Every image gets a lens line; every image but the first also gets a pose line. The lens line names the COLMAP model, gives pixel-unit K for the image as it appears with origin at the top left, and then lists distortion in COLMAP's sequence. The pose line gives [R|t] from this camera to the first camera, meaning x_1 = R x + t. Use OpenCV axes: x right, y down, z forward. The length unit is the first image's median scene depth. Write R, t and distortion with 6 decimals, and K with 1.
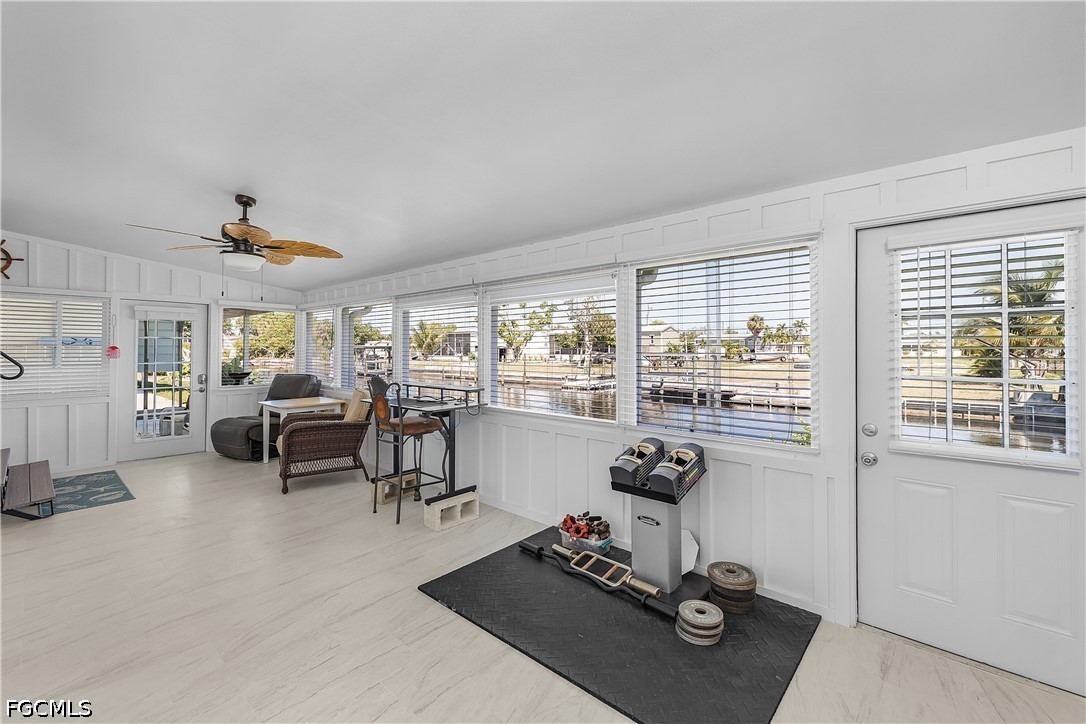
lens RADIAL K [[457.0, 0, 544.6], [0, 457.0, 353.7], [0, 0, 1]] dist [0.000679, 0.000053]
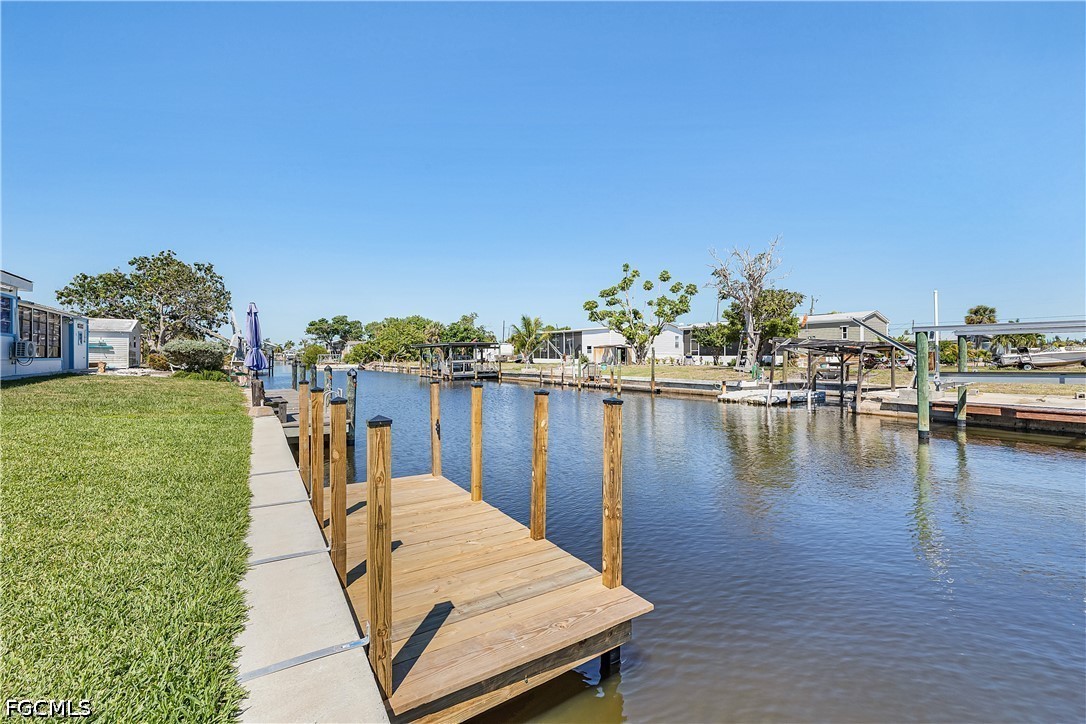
lens RADIAL K [[457.0, 0, 544.6], [0, 457.0, 353.7], [0, 0, 1]] dist [0.000679, 0.000053]
pose [[0.964311, -0.003523, -0.264748, -0.014839], [-0.002276, 0.999764, -0.021593, 0.018199], [0.264762, 0.021424, 0.964076, 0.252432]]
